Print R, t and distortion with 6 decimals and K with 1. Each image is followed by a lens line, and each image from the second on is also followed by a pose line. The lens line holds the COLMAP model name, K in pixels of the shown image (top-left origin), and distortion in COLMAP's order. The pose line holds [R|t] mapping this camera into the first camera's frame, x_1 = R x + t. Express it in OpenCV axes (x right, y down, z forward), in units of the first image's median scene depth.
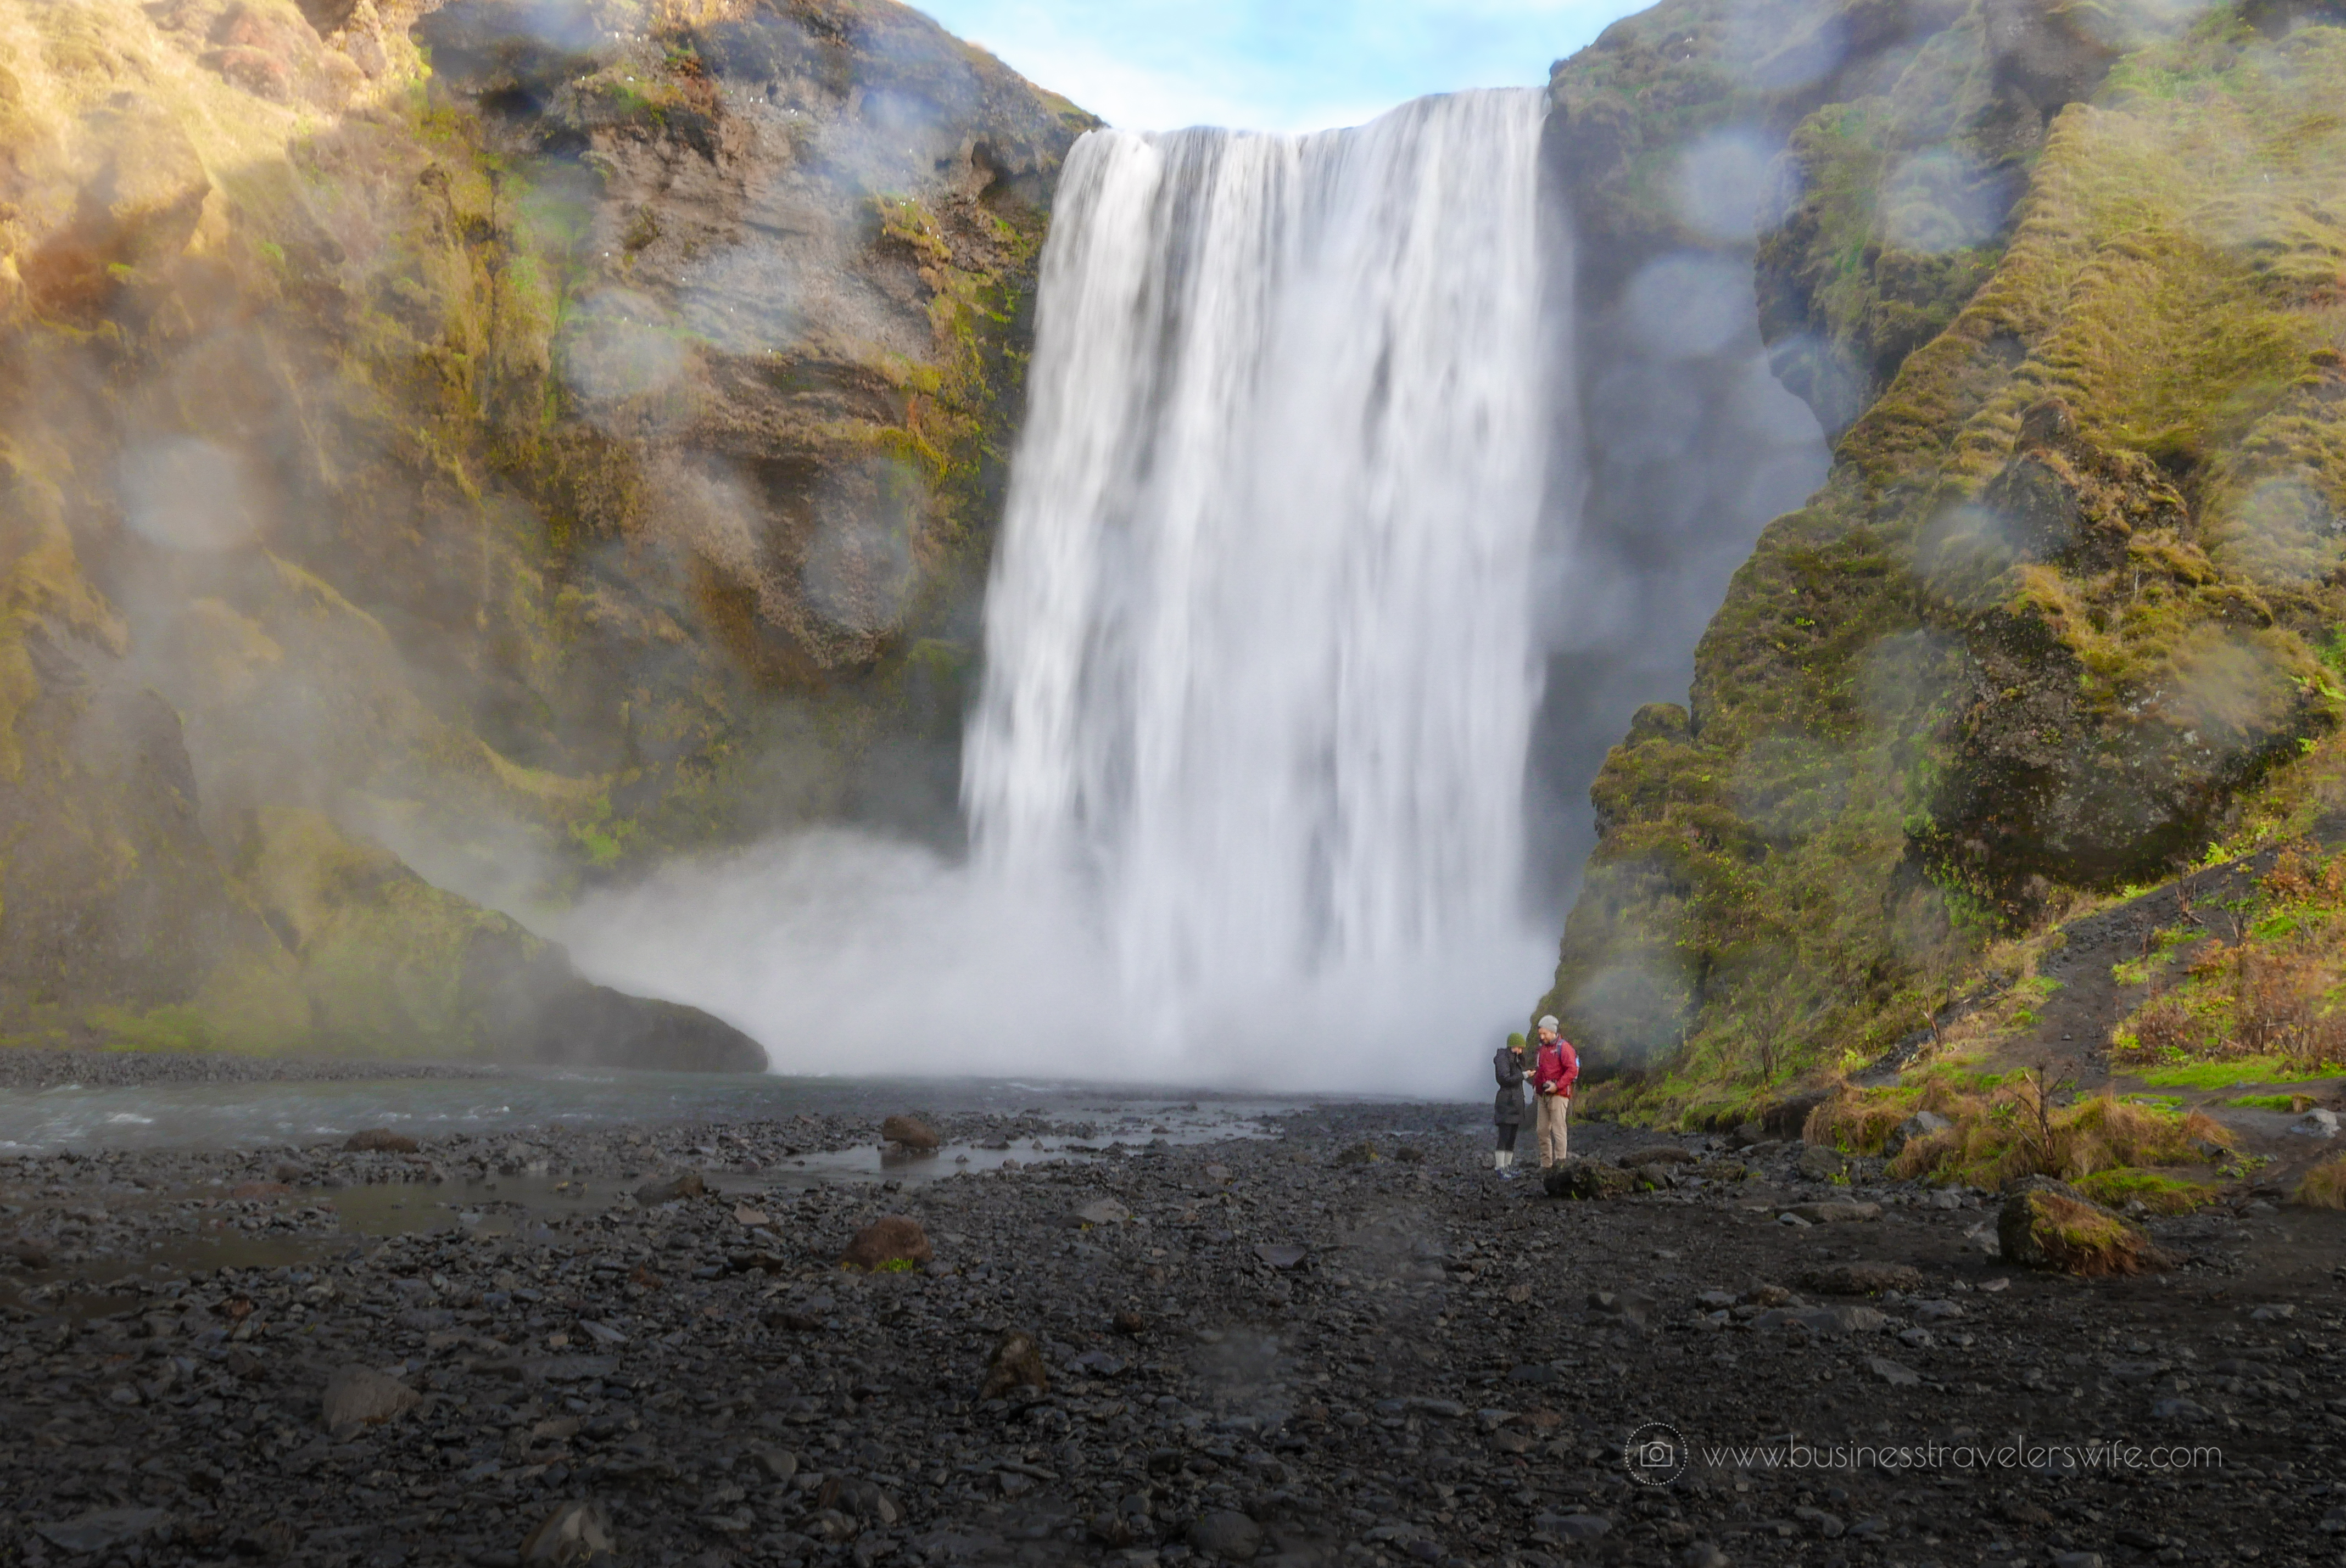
lens RADIAL K [[1949.5, 0, 1173.0], [0, 1949.5, 784.0], [0, 0, 1]] dist [-0.037141, -0.003373]
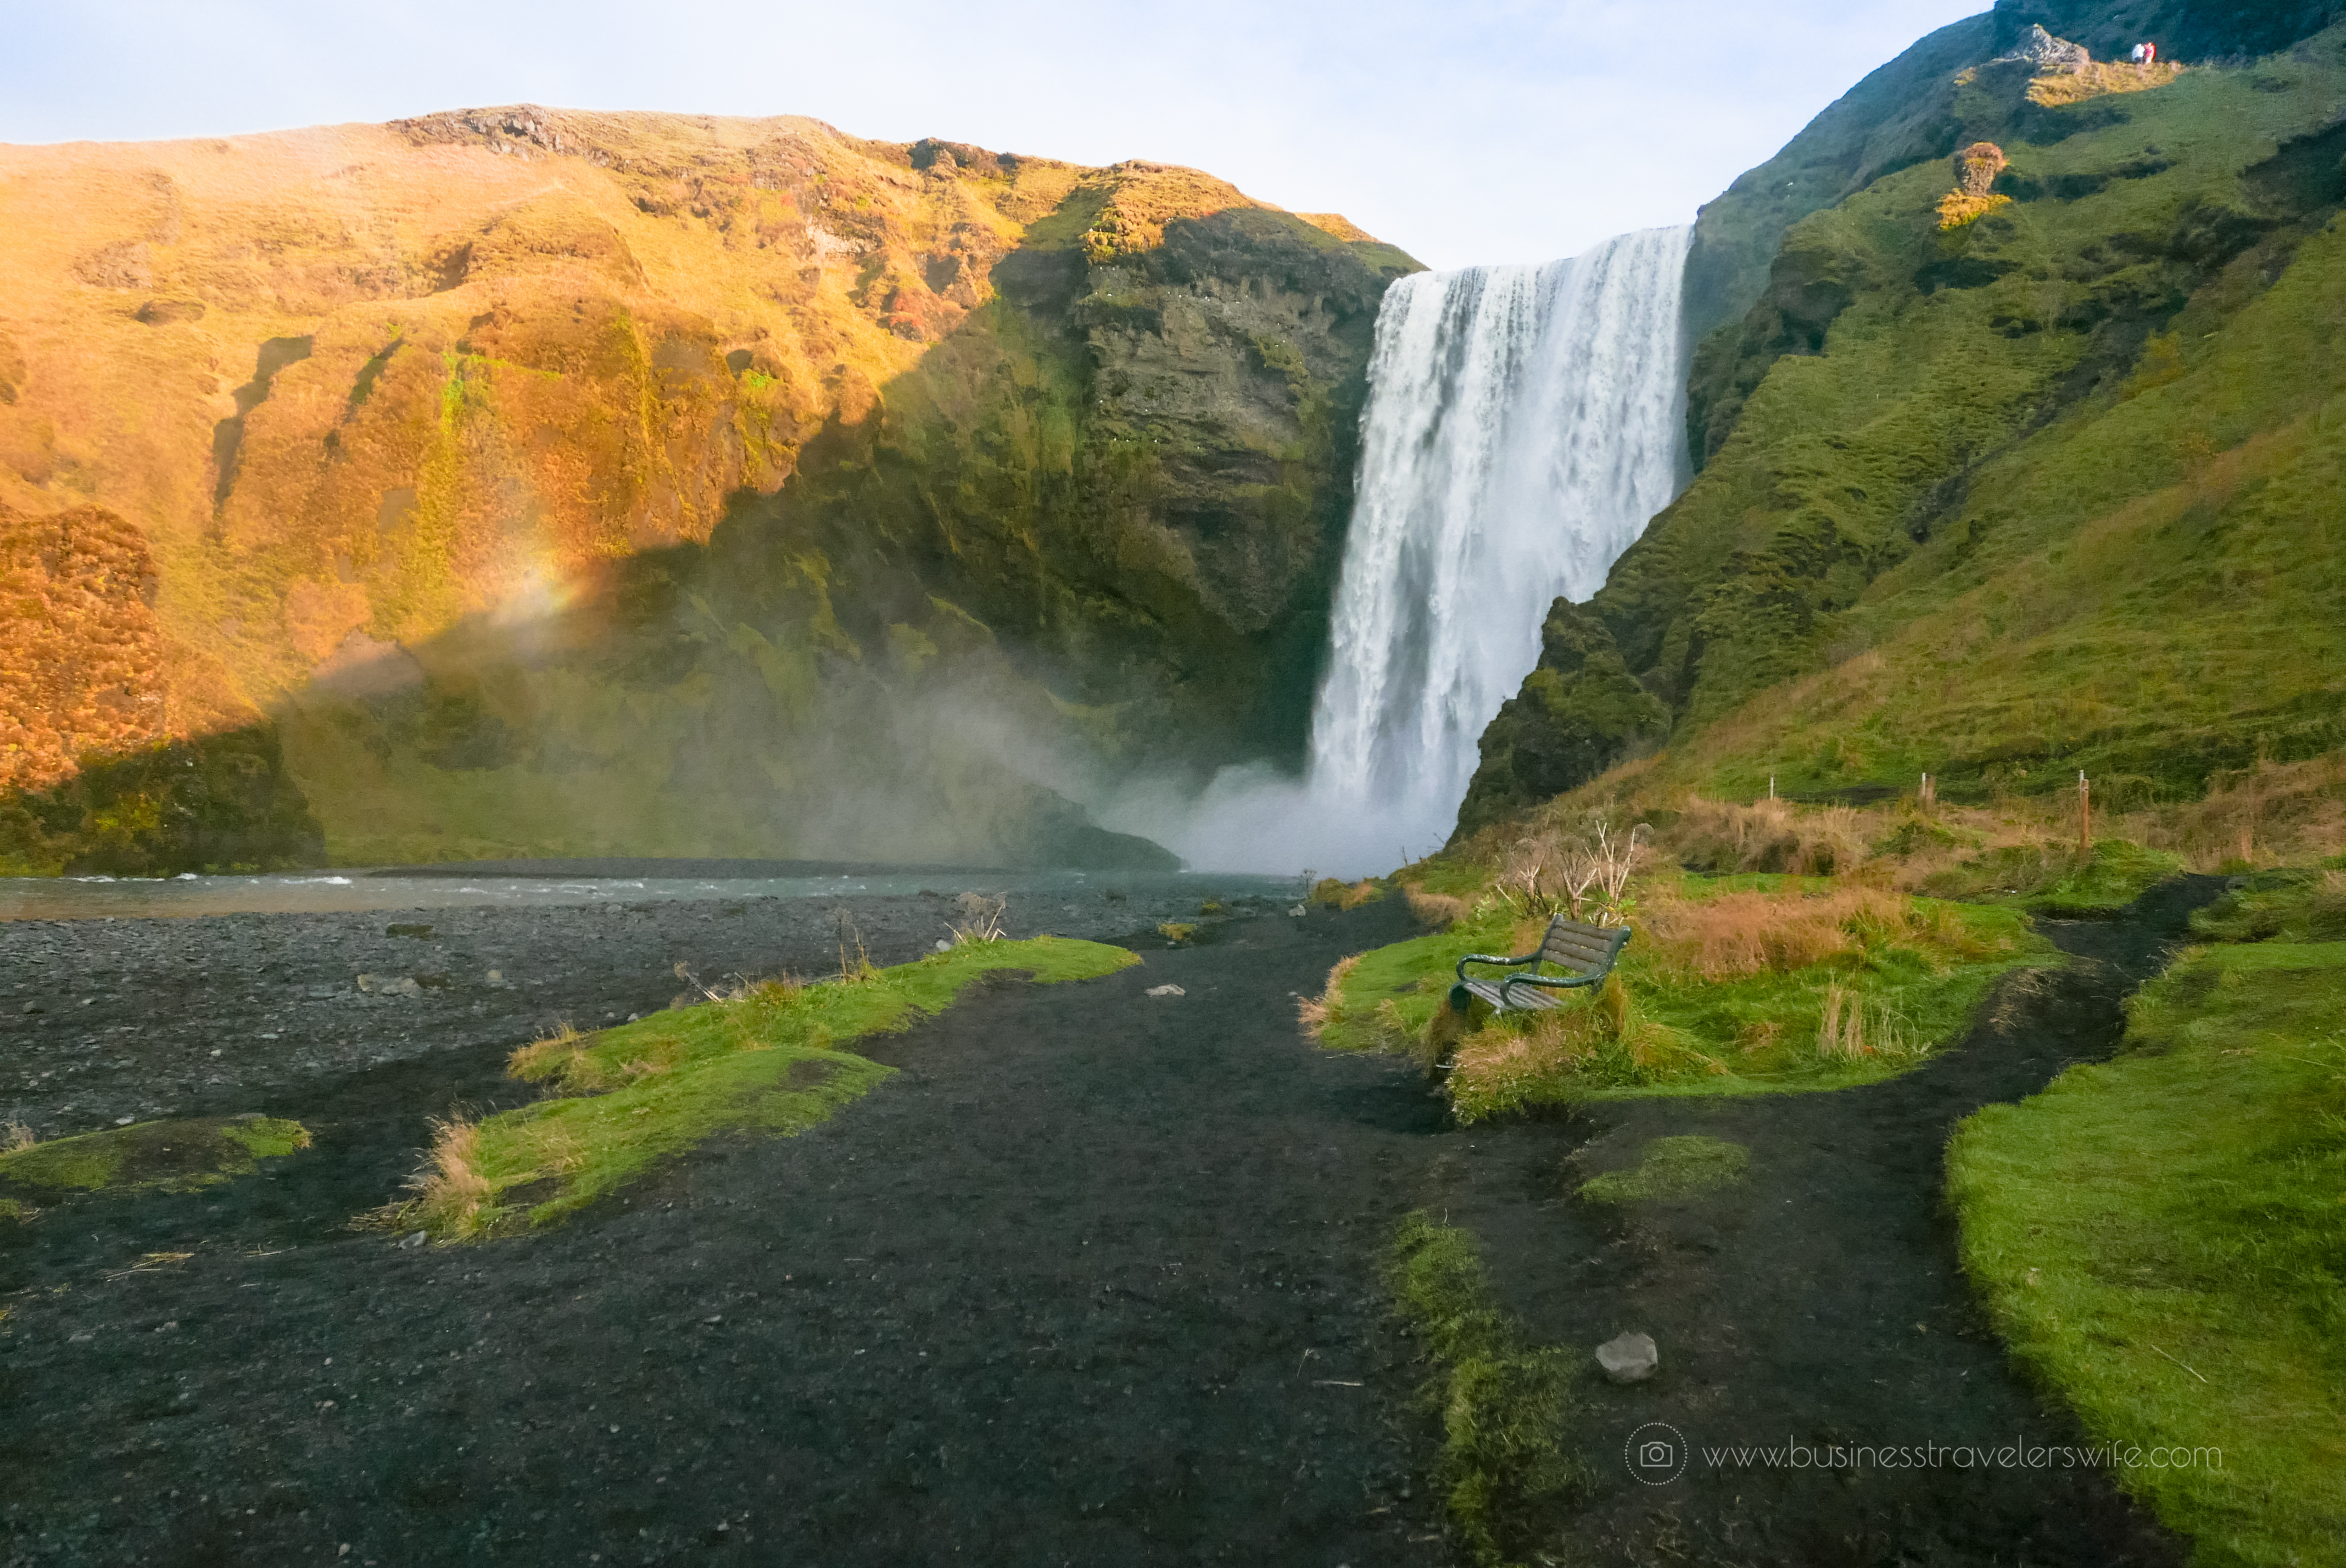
lens RADIAL K [[1548.9, 0, 1165.6], [0, 1548.9, 819.1], [0, 0, 1]] dist [-0.053797, 0.030087]
pose [[0.950493, -0.003506, -0.310725, 0.178601], [0.037400, 0.993958, 0.103190, -0.043180], [0.308486, -0.109703, 0.944882, -0.302758]]
